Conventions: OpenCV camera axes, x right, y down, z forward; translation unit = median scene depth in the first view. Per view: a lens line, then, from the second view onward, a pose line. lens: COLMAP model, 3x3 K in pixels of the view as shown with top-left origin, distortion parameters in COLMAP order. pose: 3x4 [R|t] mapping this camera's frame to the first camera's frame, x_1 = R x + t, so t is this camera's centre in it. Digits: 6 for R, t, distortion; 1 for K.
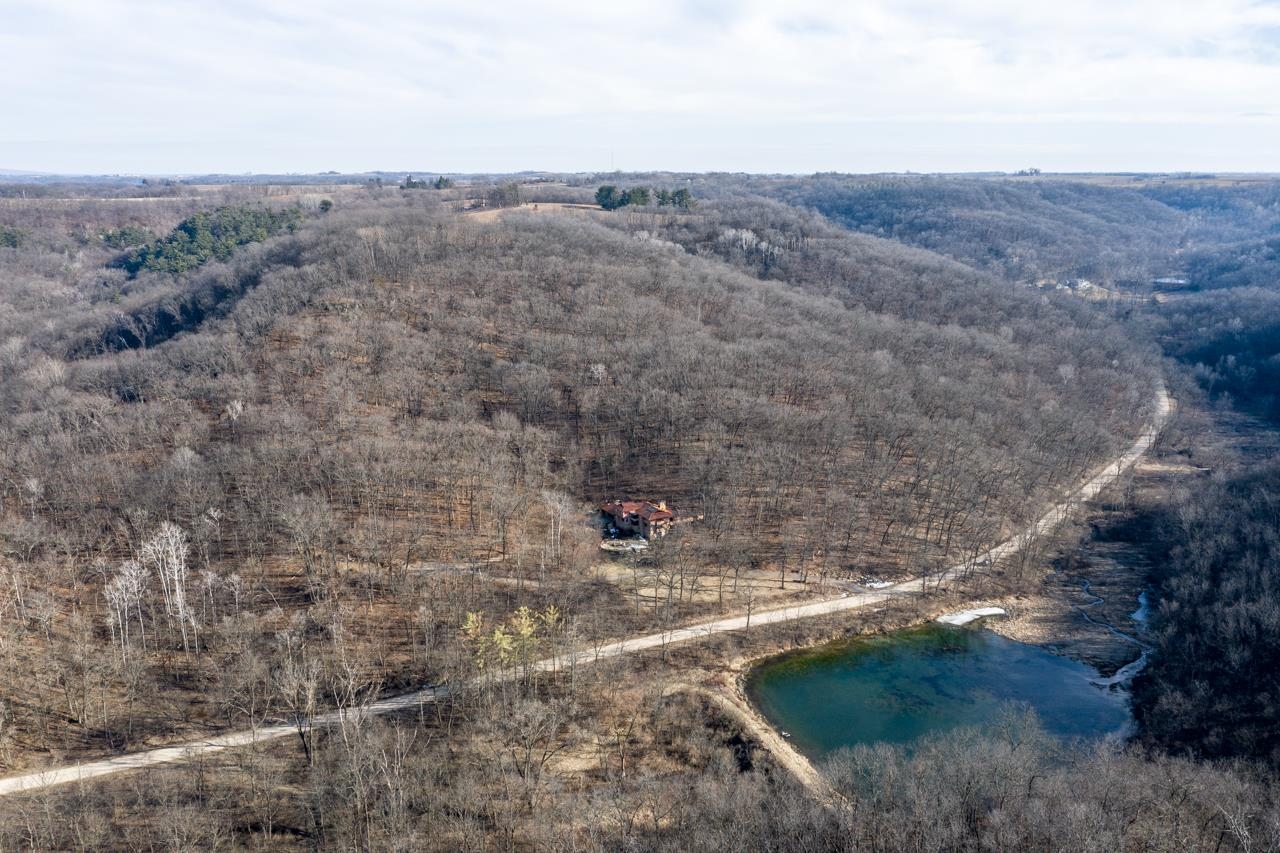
lens RADIAL K [[1022.3, 0, 640.0], [0, 1022.3, 426.5], [0, 0, 1]] dist [-0.000627, 0.002727]
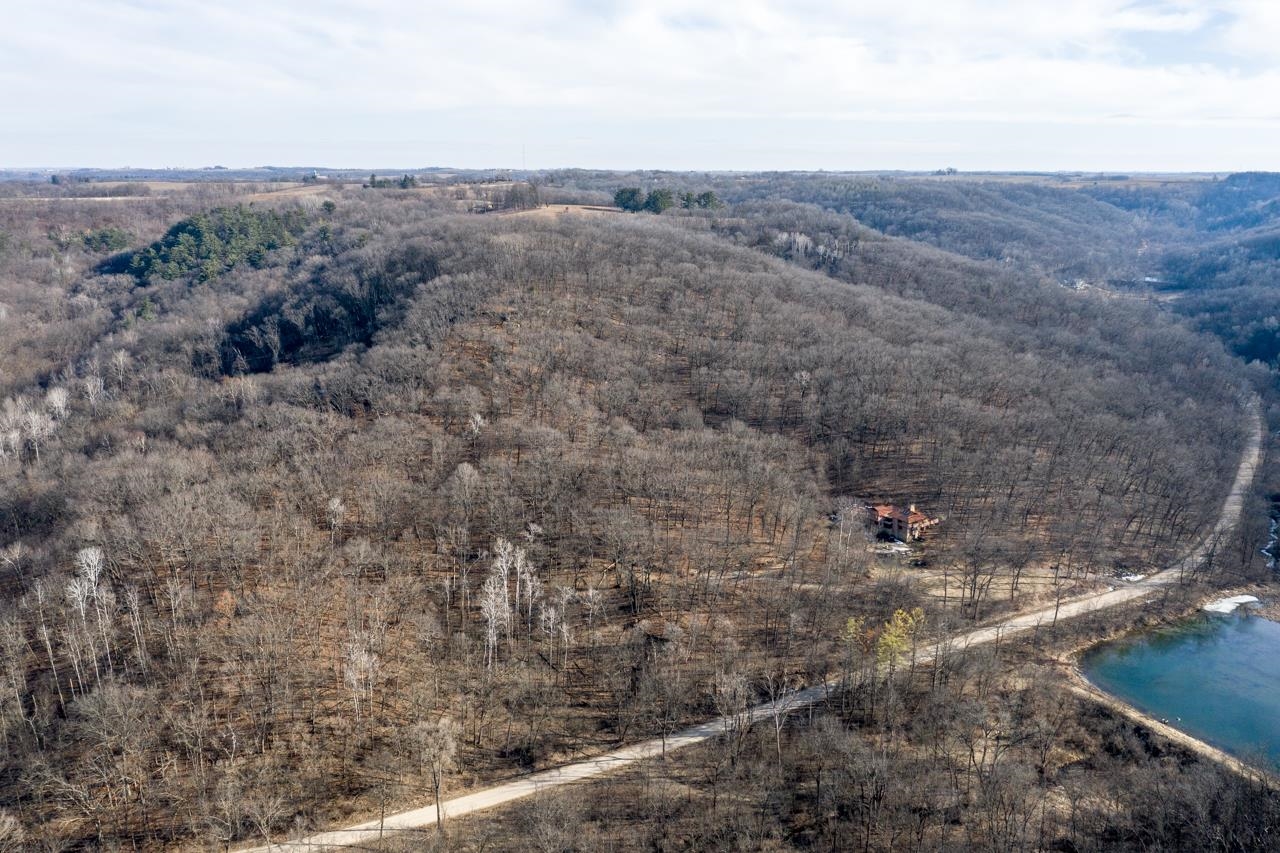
lens RADIAL K [[1045.6, 0, 640.0], [0, 1045.6, 426.5], [0, 0, 1]] dist [0.002144, 0.002607]
pose [[0.994445, -0.019910, 0.103359, -0.161545], [0.020103, 0.999798, -0.000826, -0.004255], [-0.103322, 0.002899, 0.994644, -0.007604]]
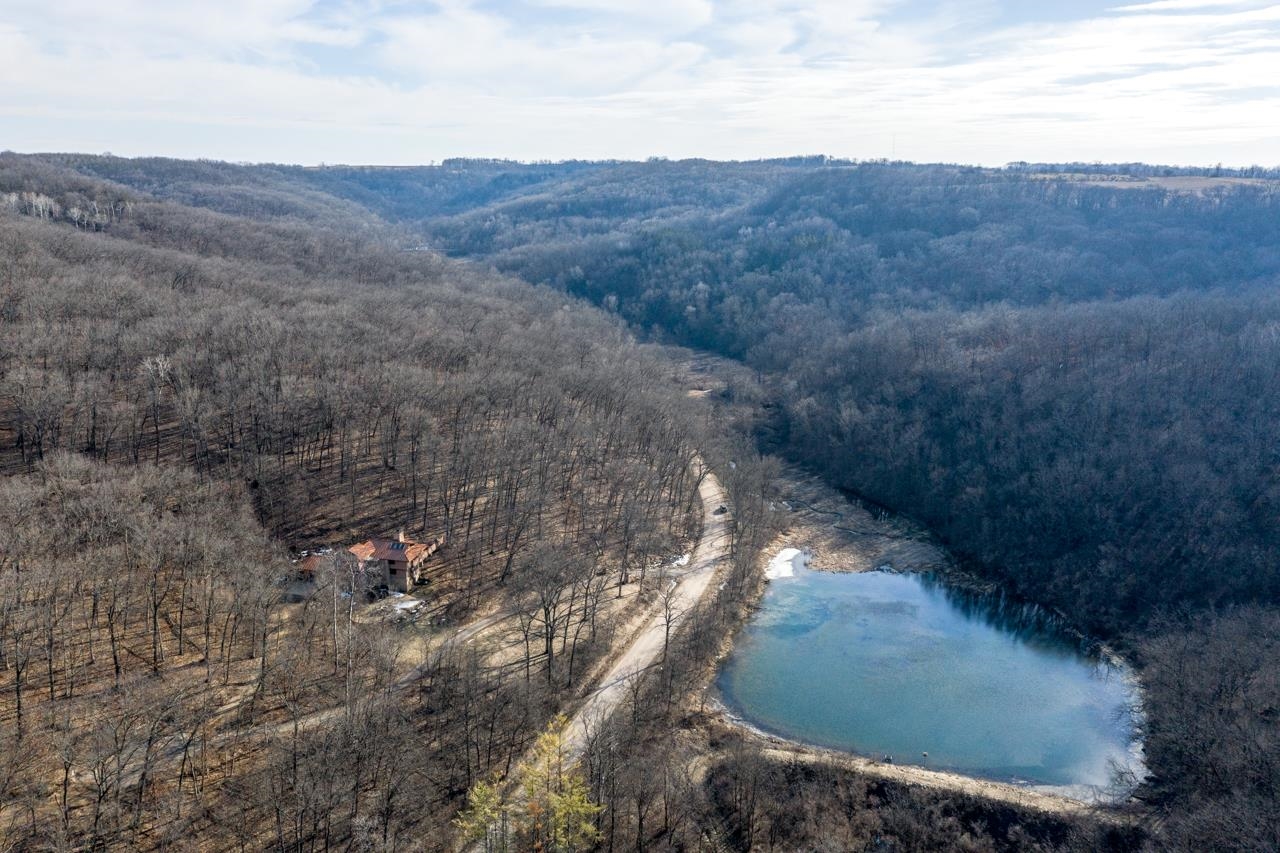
lens RADIAL K [[1022.3, 0, 640.0], [0, 1022.3, 426.5], [0, 0, 1]] dist [-0.000627, 0.002727]
pose [[0.681352, -0.172921, 0.711237, -0.150927], [0.172201, 0.982289, 0.073856, -0.007299], [-0.711411, 0.072154, 0.699062, 0.189153]]
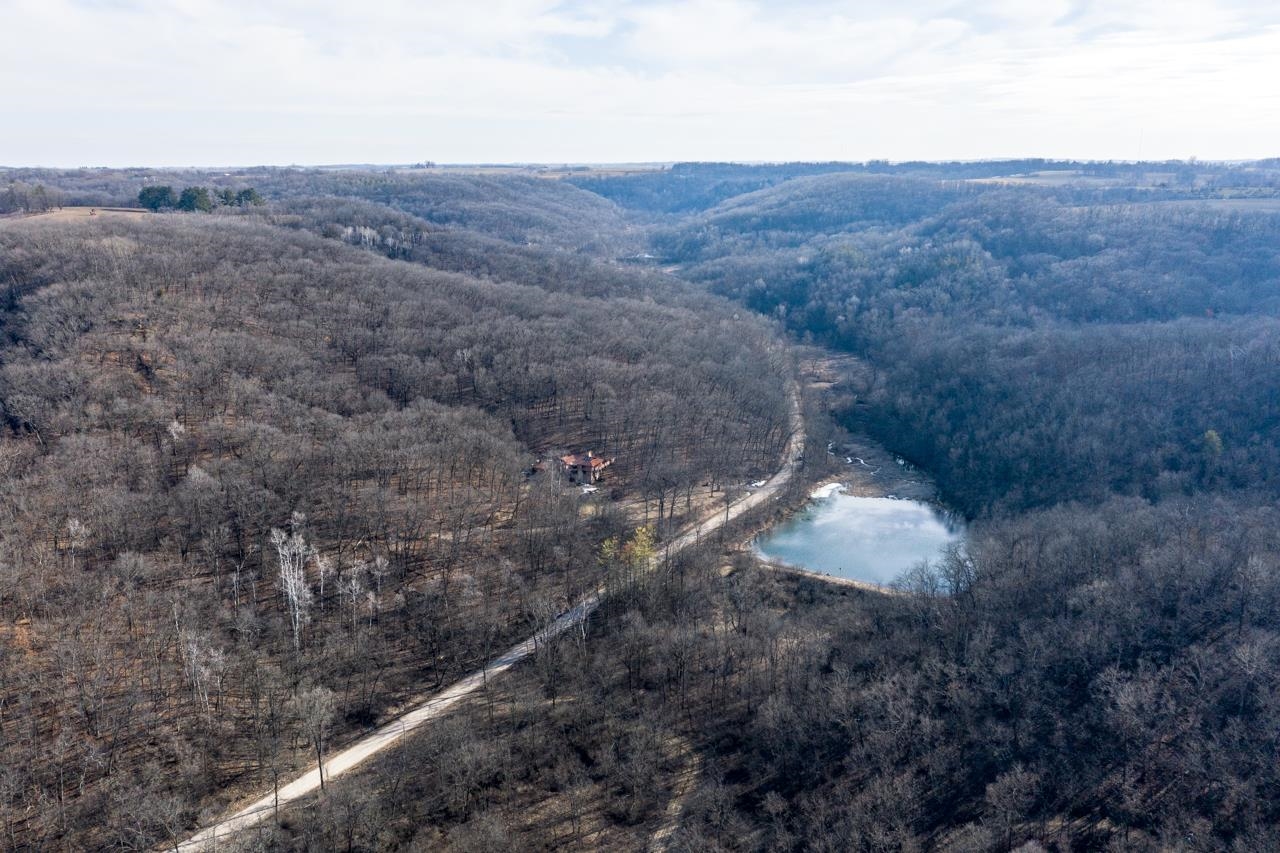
lens RADIAL K [[1045.6, 0, 640.0], [0, 1045.6, 426.5], [0, 0, 1]] dist [0.002144, 0.002607]
pose [[0.827217, -0.143308, 0.543300, -0.266103], [0.142379, 0.988832, 0.044045, -0.000290], [-0.543544, 0.040919, 0.838382, -0.025669]]
